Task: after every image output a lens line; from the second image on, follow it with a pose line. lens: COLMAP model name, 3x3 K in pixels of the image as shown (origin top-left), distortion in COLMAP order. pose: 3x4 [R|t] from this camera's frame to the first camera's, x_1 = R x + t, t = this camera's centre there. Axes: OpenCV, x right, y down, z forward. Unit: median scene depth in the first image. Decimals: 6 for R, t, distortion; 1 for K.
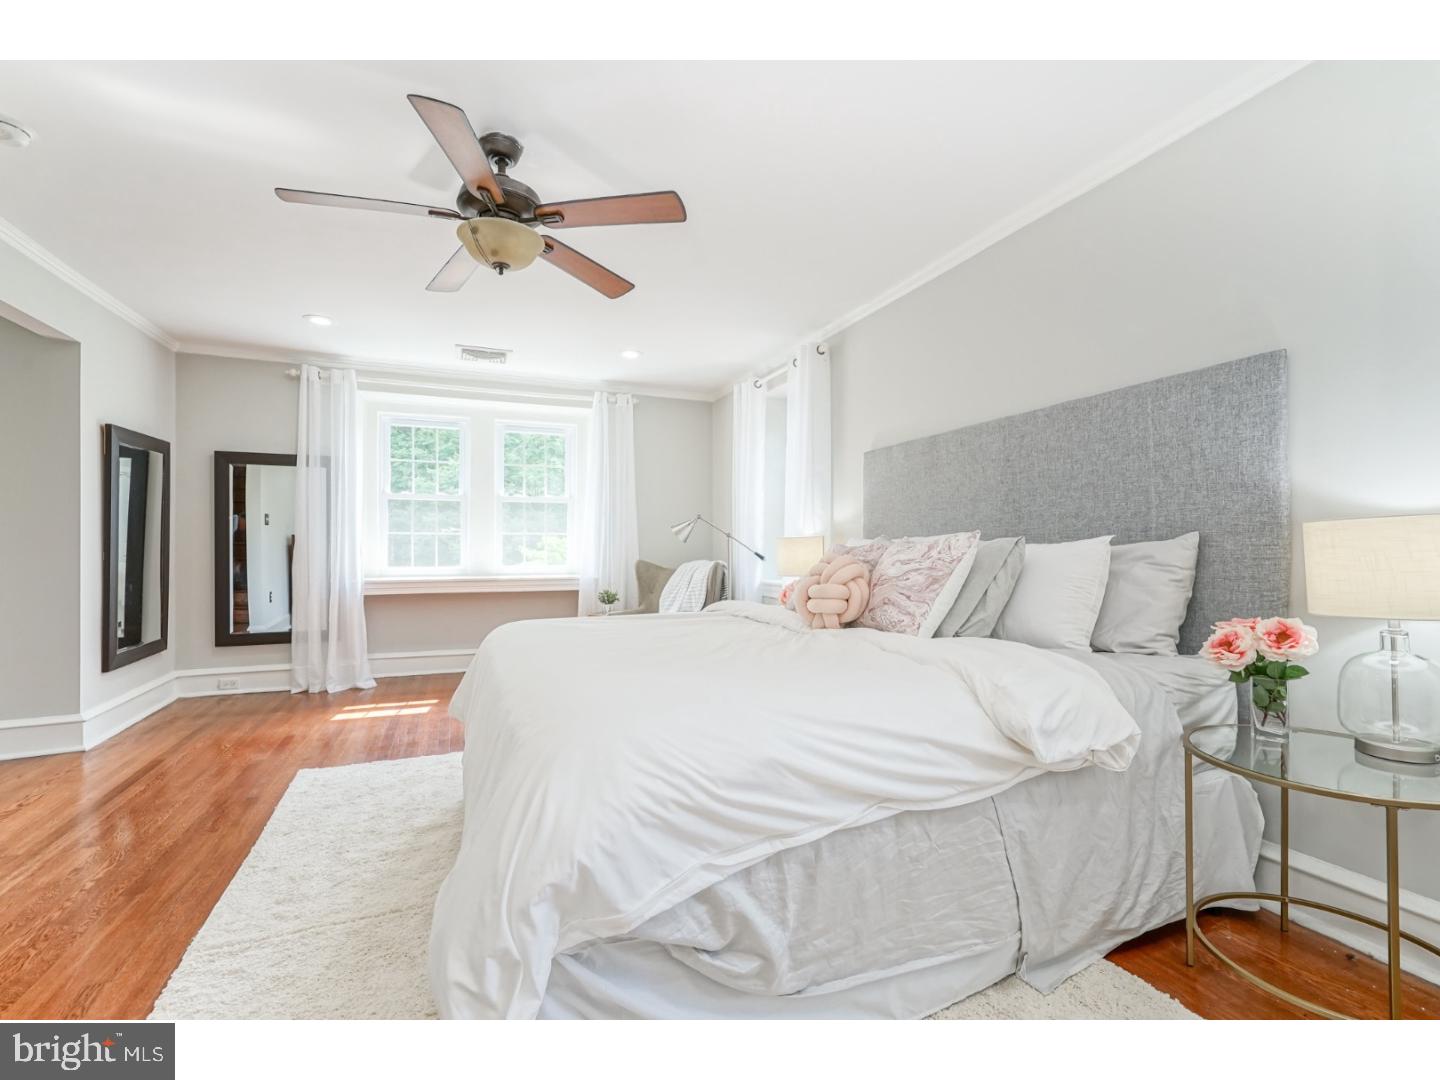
lens RADIAL K [[647.2, 0, 718.9], [0, 647.2, 537.1], [0, 0, 1]] dist [-0.004455, 0.000350]
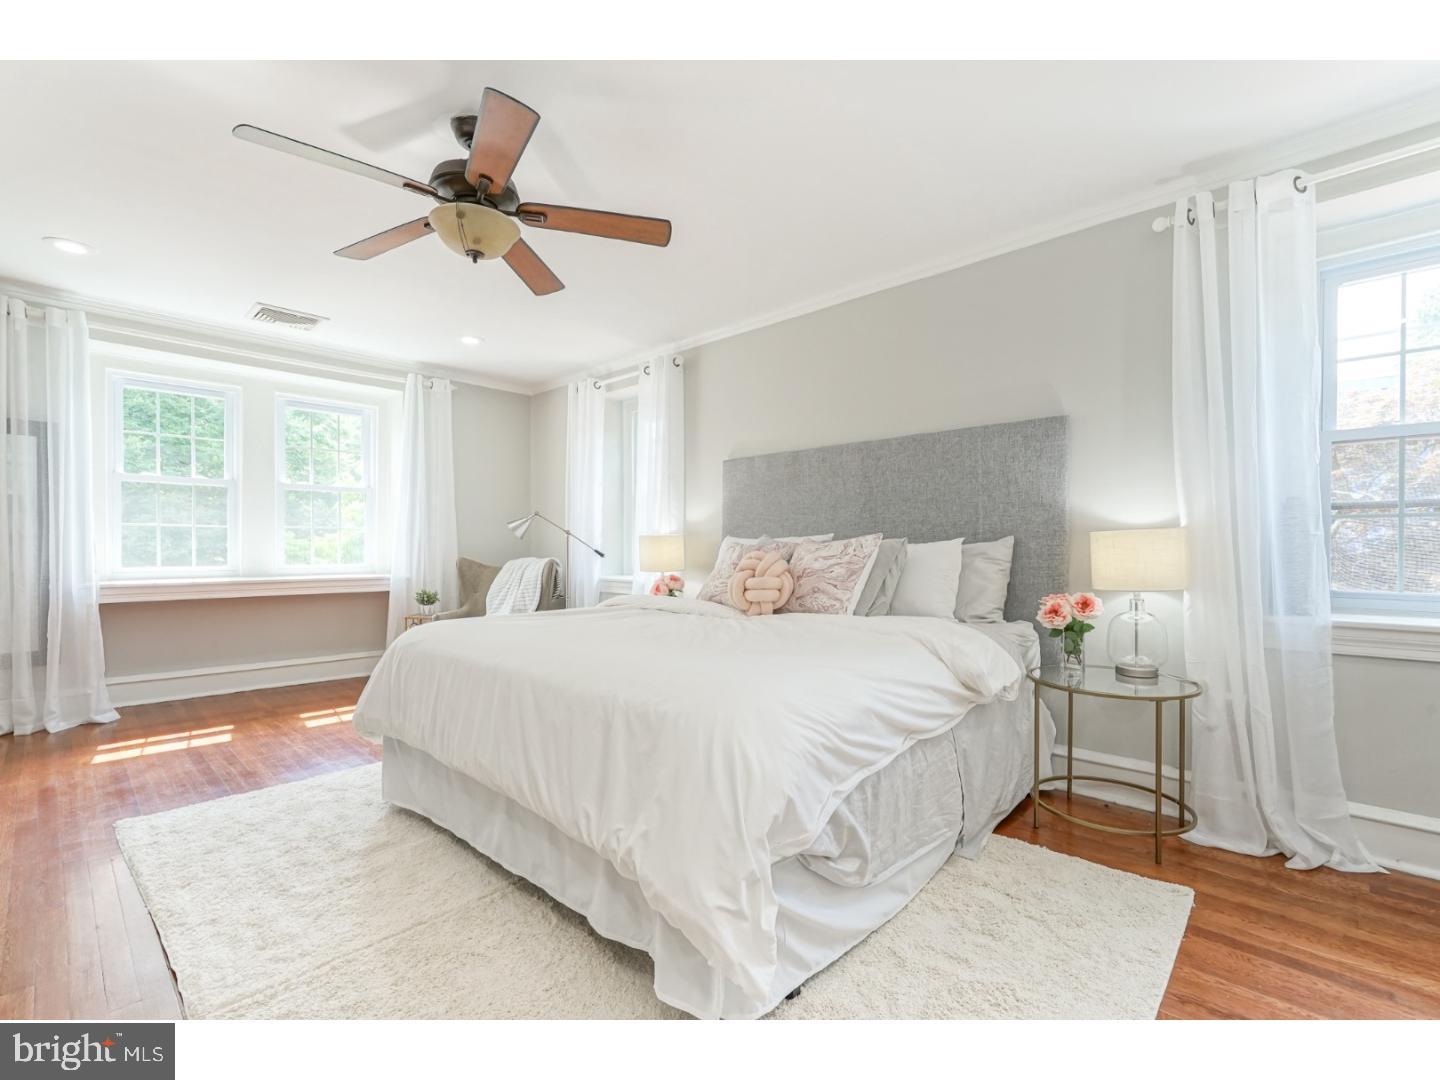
lens RADIAL K [[648.2, 0, 723.7], [0, 648.2, 542.6], [0, 0, 1]] dist [-0.002124, 0.000665]
pose [[0.912561, 0.005827, 0.408900, -0.380951], [-0.011130, 0.999882, 0.010592, -0.001364], [-0.408790, -0.014217, 0.912518, -0.042602]]
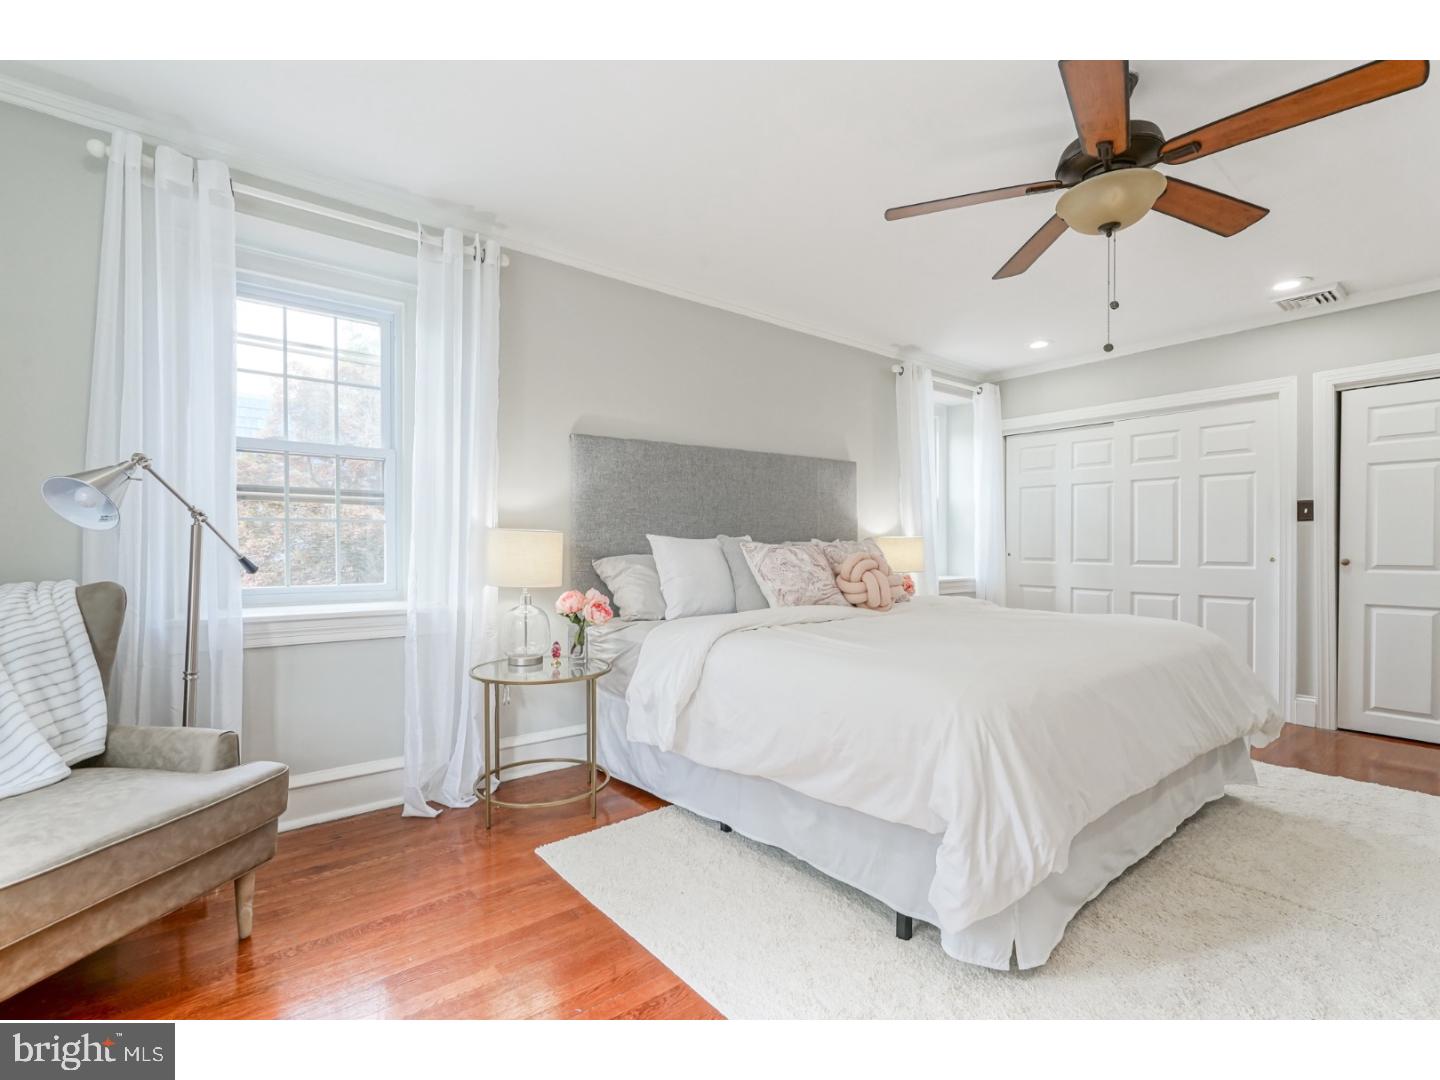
lens RADIAL K [[683.1, 0, 719.4], [0, 683.1, 555.4], [0, 0, 1]] dist [0.037305, 0.000116]
pose [[-0.274304, -0.011309, 0.961577, -1.101052], [-0.014479, 0.999866, 0.007629, 0.027473], [-0.961534, -0.011830, -0.274431, 1.731790]]
